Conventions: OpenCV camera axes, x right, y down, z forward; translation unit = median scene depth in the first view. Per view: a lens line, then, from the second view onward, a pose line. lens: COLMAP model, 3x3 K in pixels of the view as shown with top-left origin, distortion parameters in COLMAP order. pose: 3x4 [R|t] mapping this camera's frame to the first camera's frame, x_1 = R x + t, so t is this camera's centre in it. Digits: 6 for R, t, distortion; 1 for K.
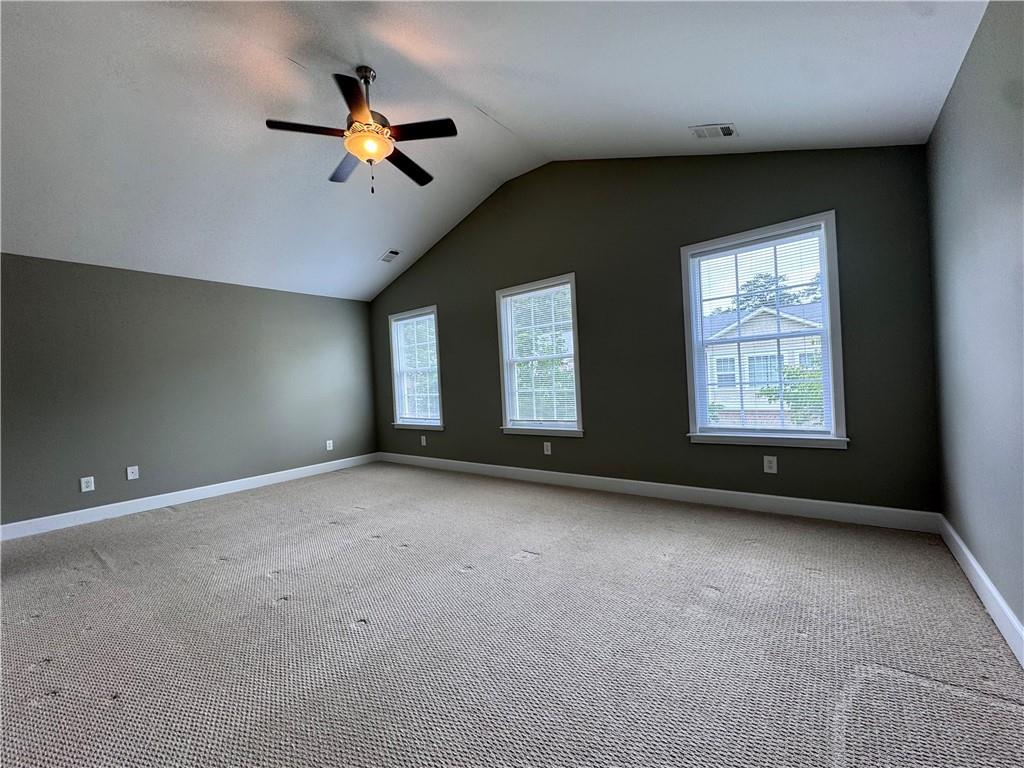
lens RADIAL K [[409.5, 0, 504.1], [0, 409.5, 385.7], [0, 0, 1]] dist [-0.002625, -0.000055]
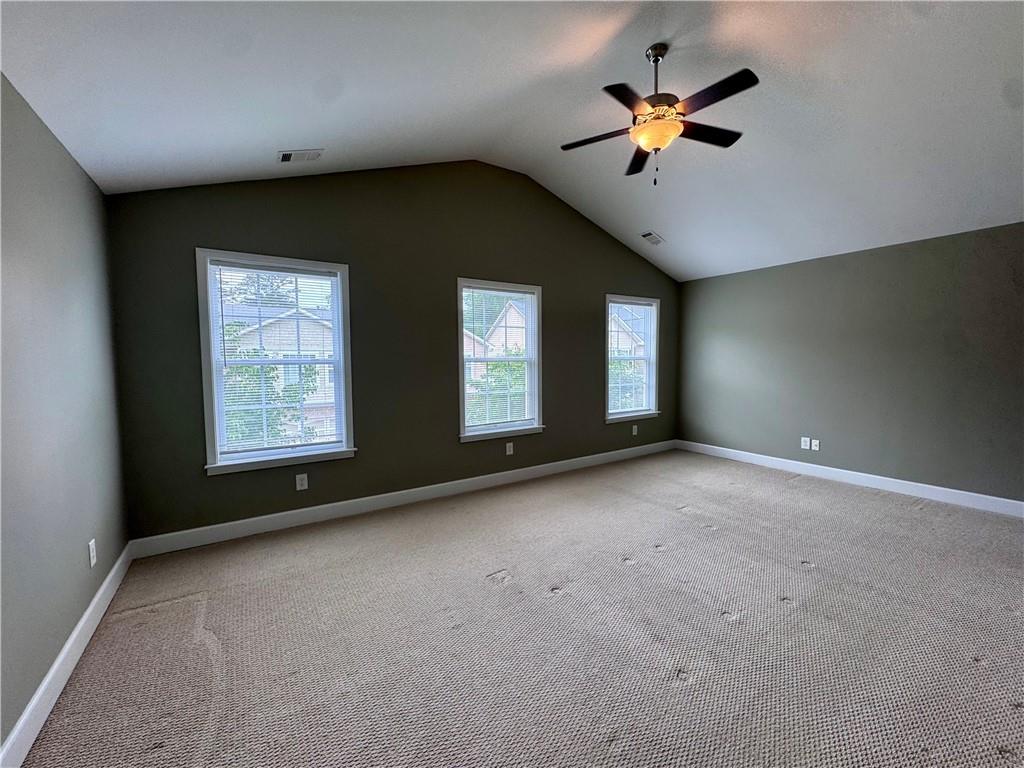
lens RADIAL K [[409.5, 0, 505.8], [0, 409.5, 383.5], [0, 0, 1]] dist [-0.002625, -0.000055]
pose [[0.299068, 0.038513, 0.953454, -0.856104], [0.033289, 0.998156, -0.050760, 0.043275], [-0.953651, 0.046920, 0.297235, 0.696479]]
